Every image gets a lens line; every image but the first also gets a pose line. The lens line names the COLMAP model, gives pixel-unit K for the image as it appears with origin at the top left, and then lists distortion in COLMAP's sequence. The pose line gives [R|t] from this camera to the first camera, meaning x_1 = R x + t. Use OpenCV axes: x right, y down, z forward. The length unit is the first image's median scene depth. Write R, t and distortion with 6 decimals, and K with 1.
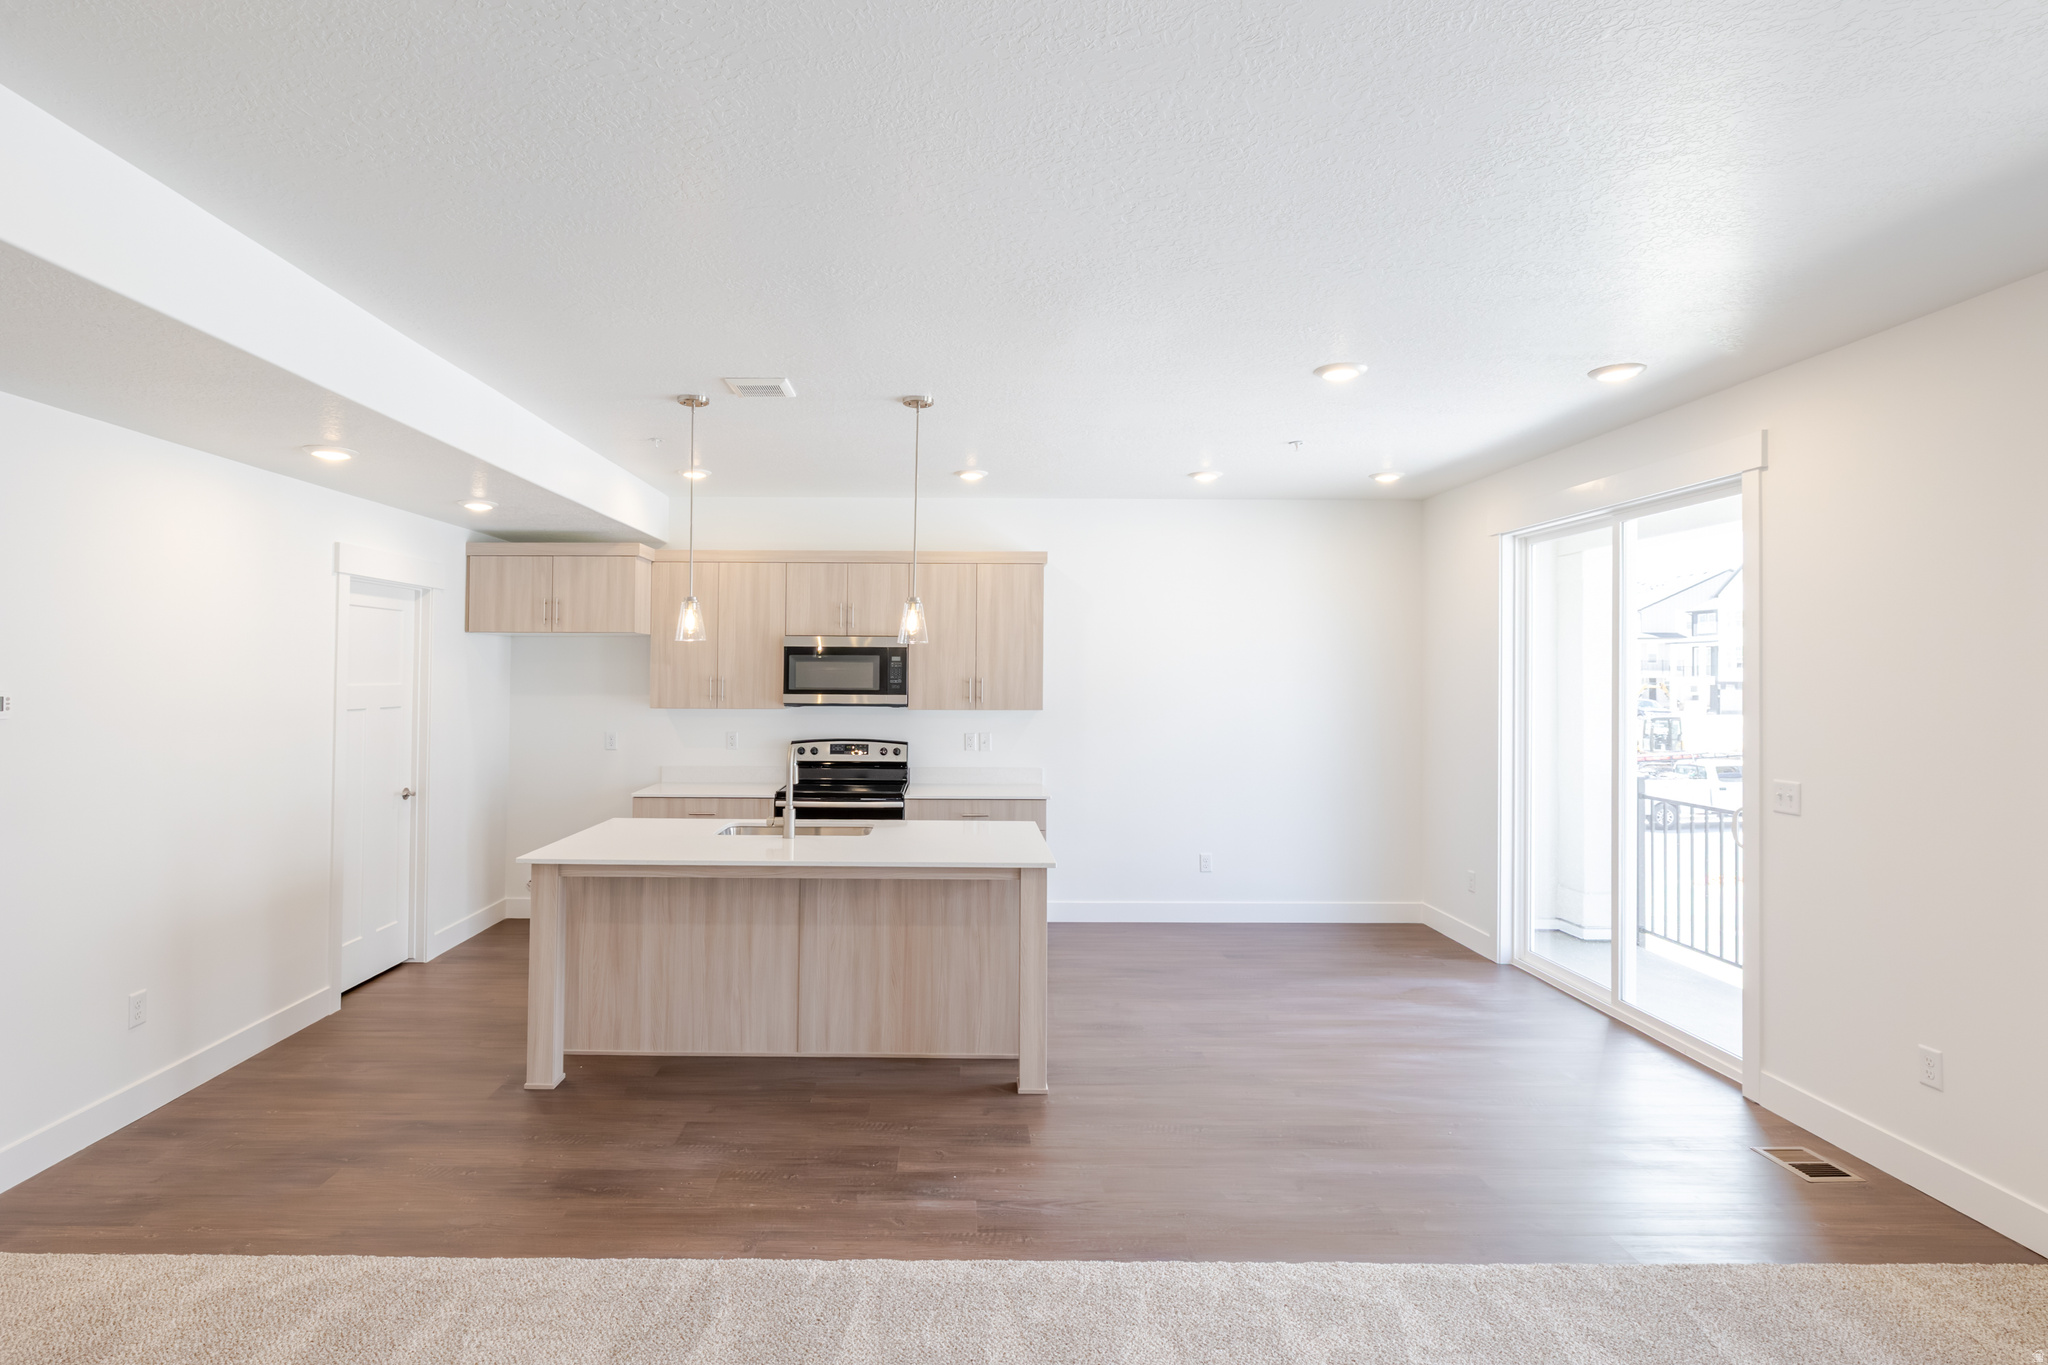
lens RADIAL K [[1017.3, 0, 966.7], [0, 1017.3, 661.0], [0, 0, 1]] dist [-0.001172, 0.000802]
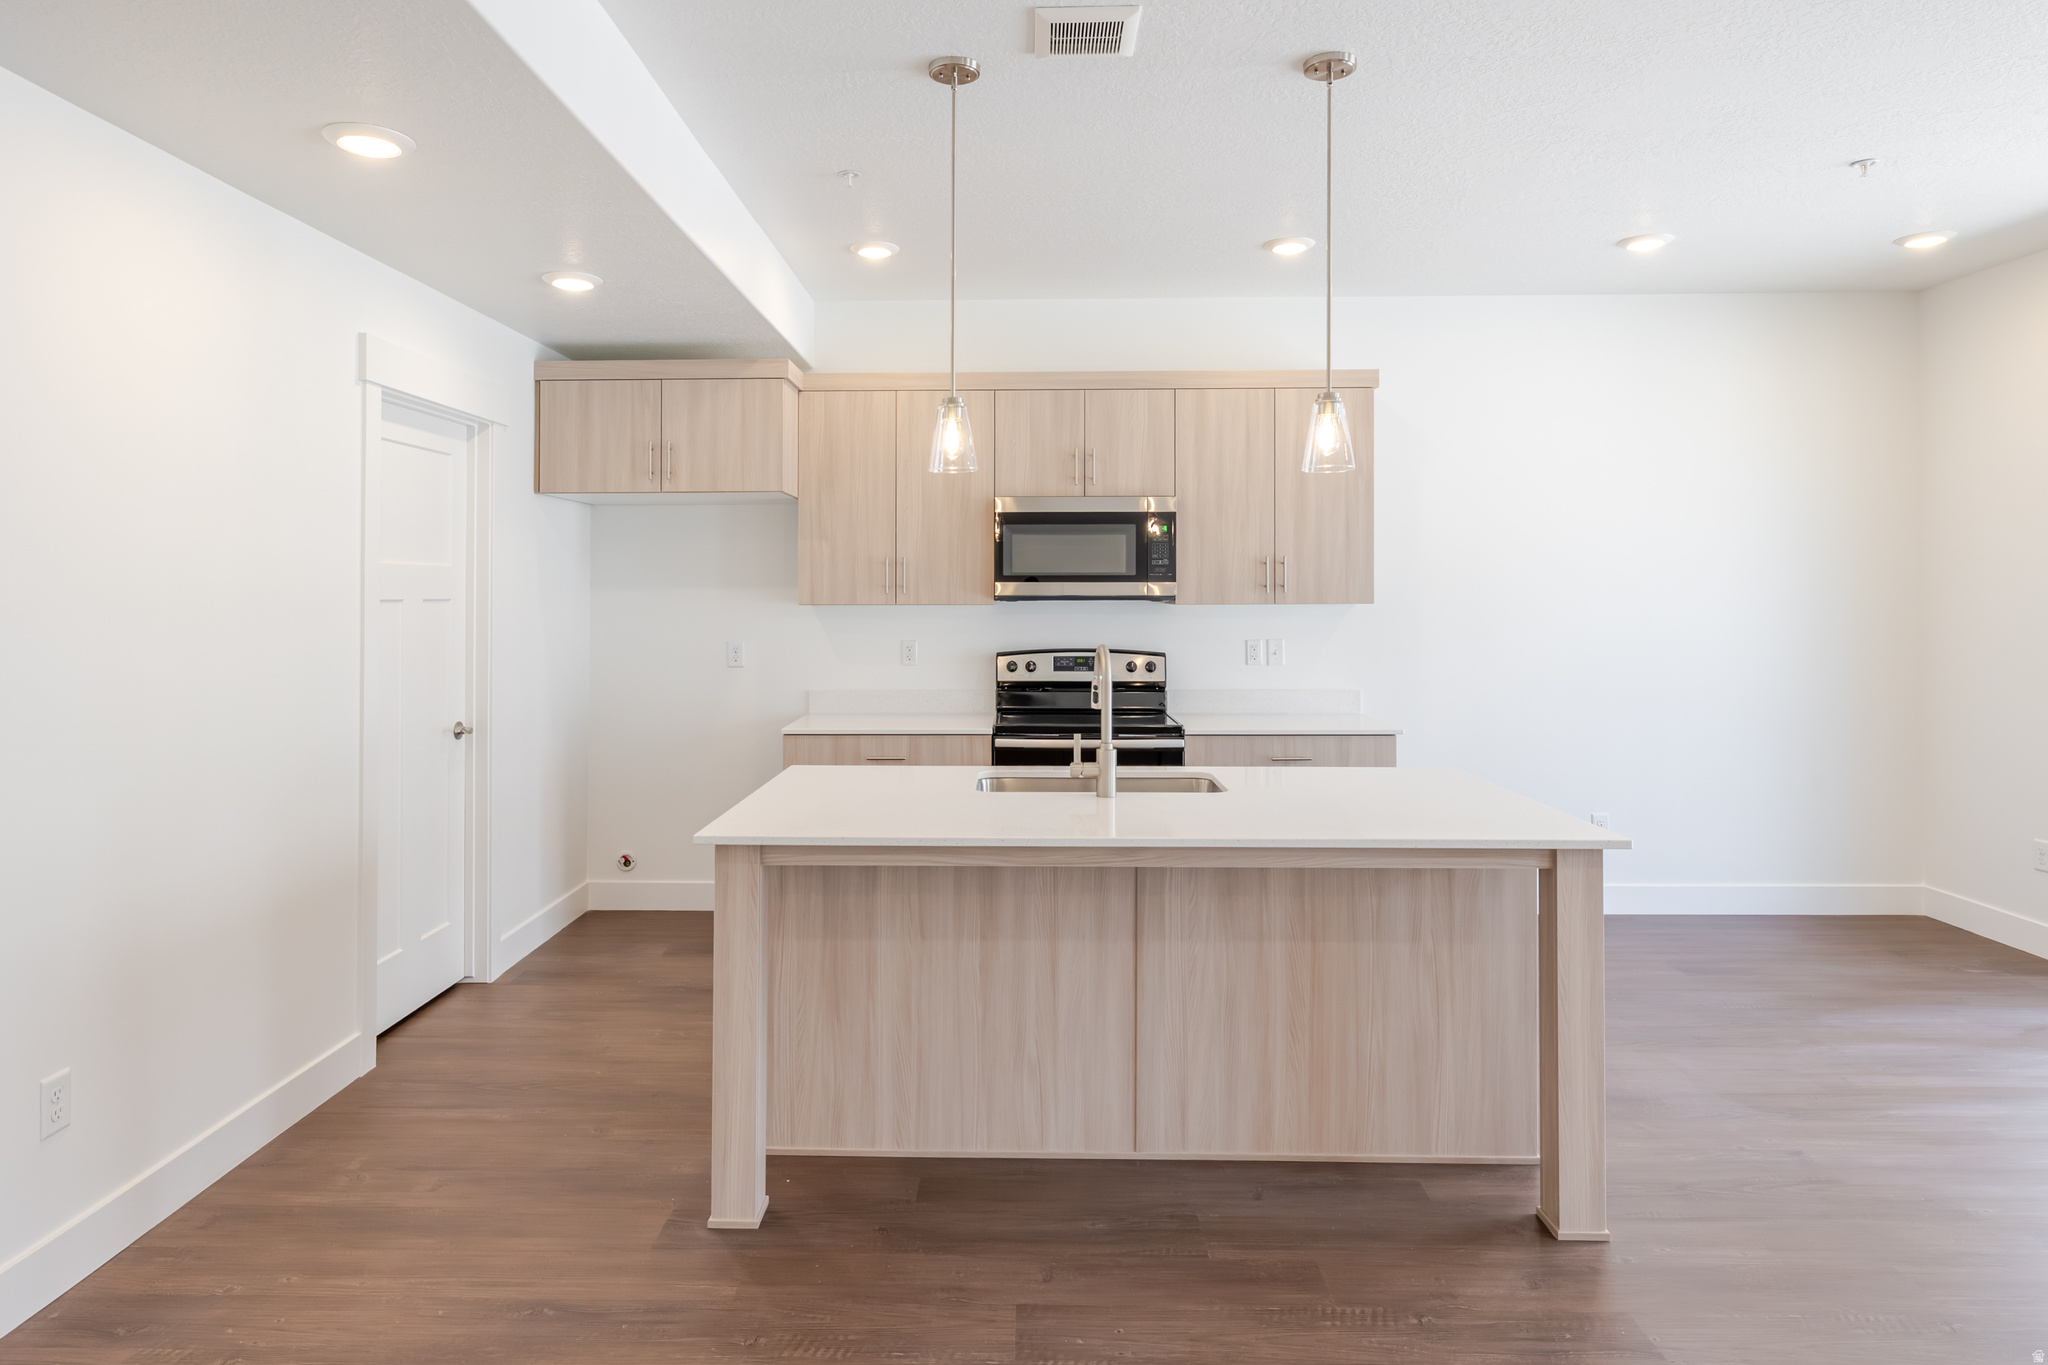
lens RADIAL K [[1204.2, 0, 1010.0], [0, 1204.2, 587.8], [0, 0, 1]] dist [0.004492, -0.001686]
pose [[0.999655, -0.008346, -0.024917, -0.191929], [0.008561, 0.999927, 0.008527, 0.037789], [0.024844, -0.008737, 0.999653, 0.249574]]
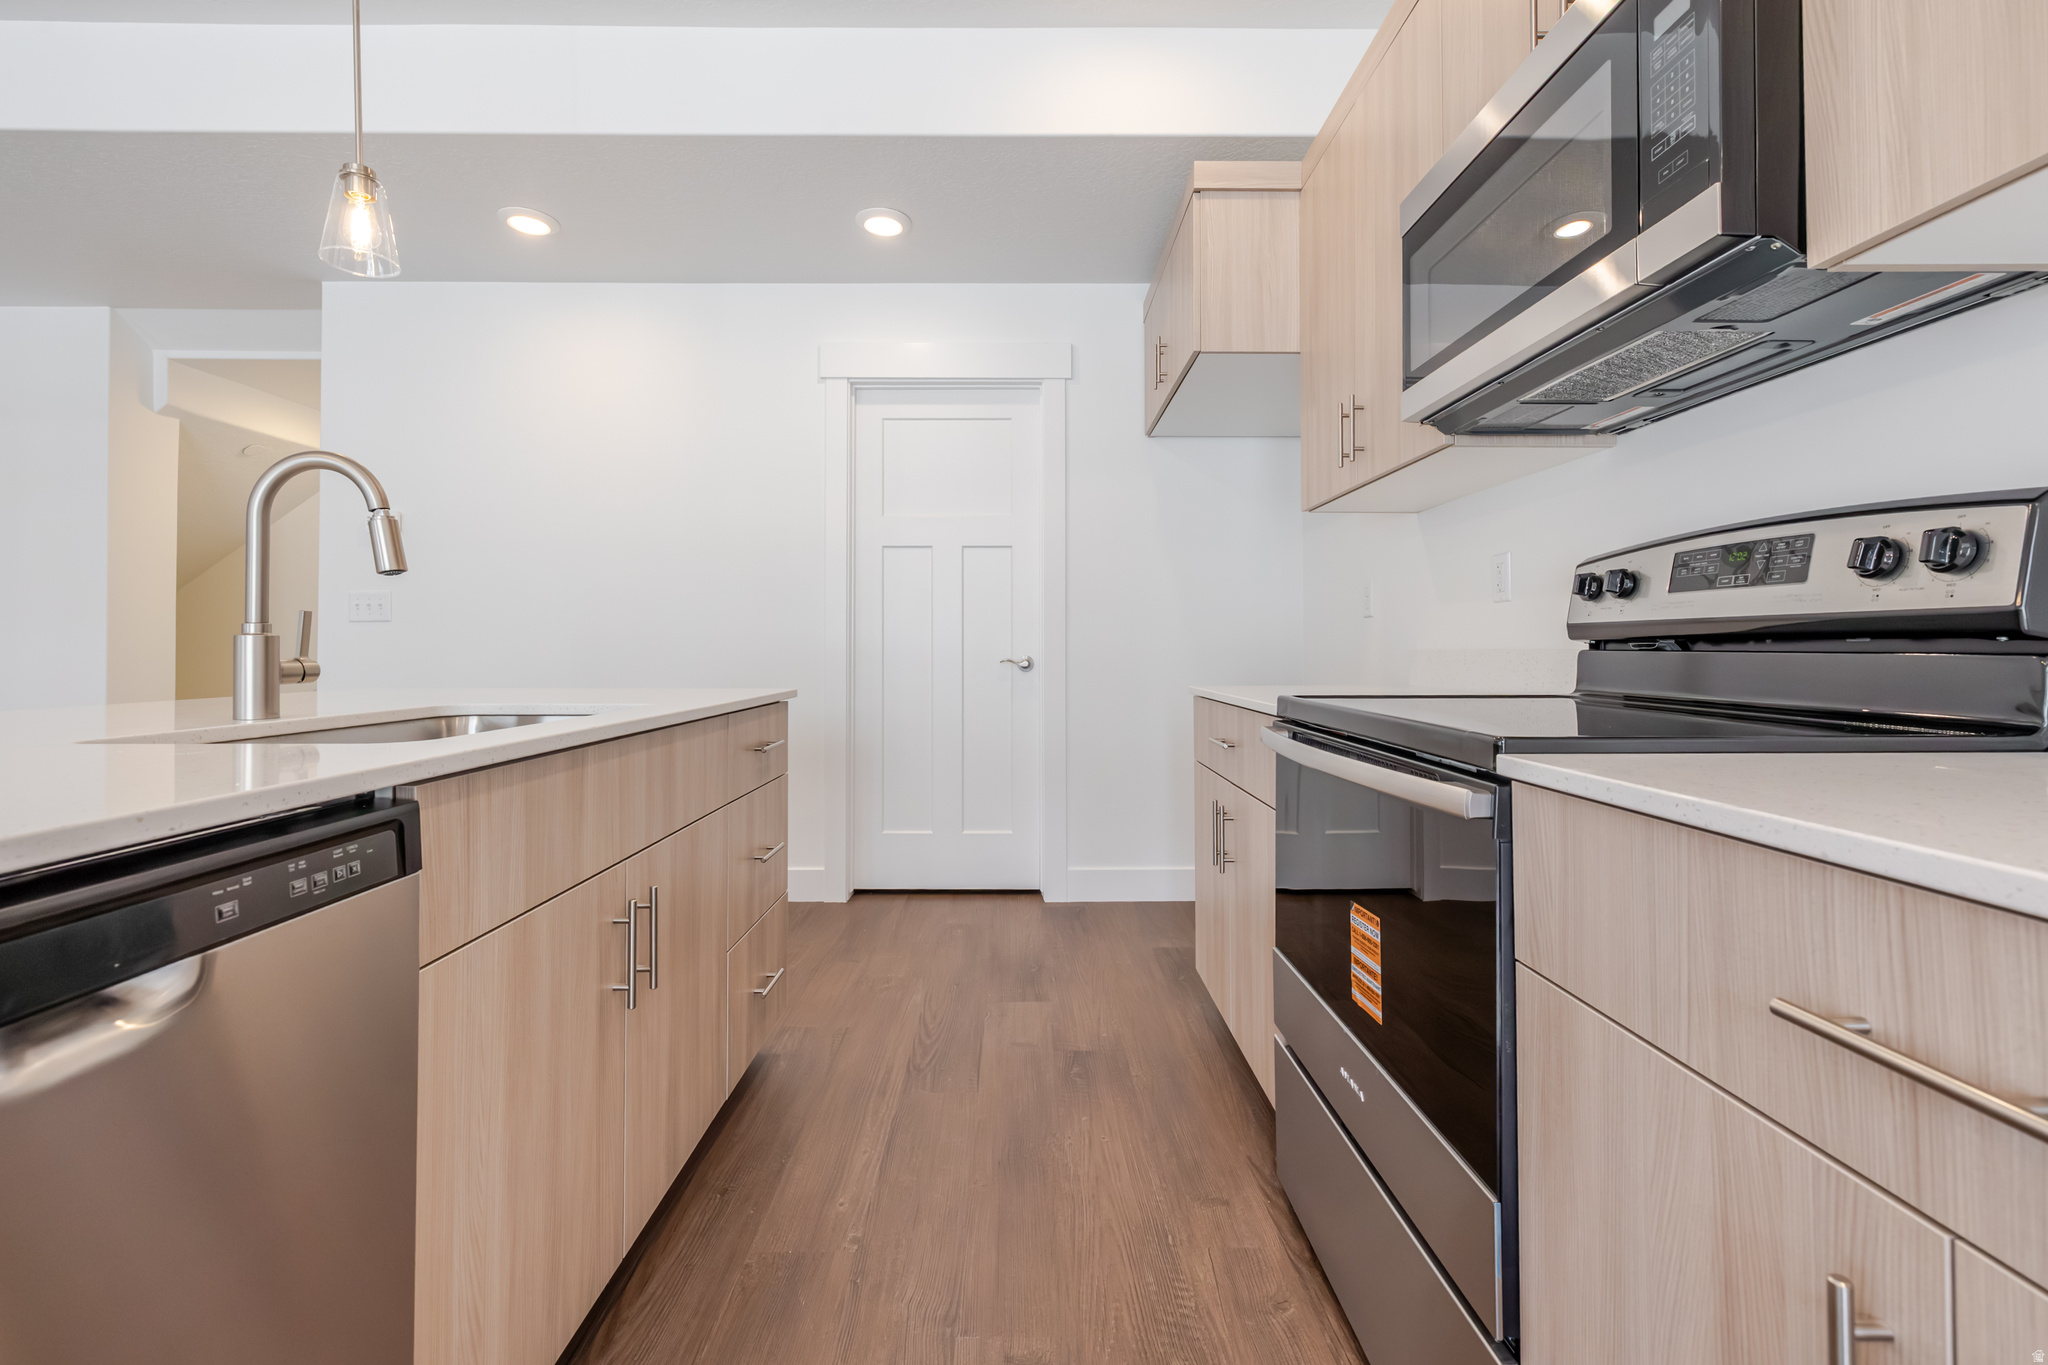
lens RADIAL K [[884.2, 0, 1023.1], [0, 884.2, 639.3], [0, 0, 1]] dist [0.000059, 0.000072]
pose [[0.000310, -0.017439, -0.999848, 0.108437], [0.014449, 0.999744, -0.017433, 0.140093], [0.999896, -0.014441, 0.000562, 1.129304]]
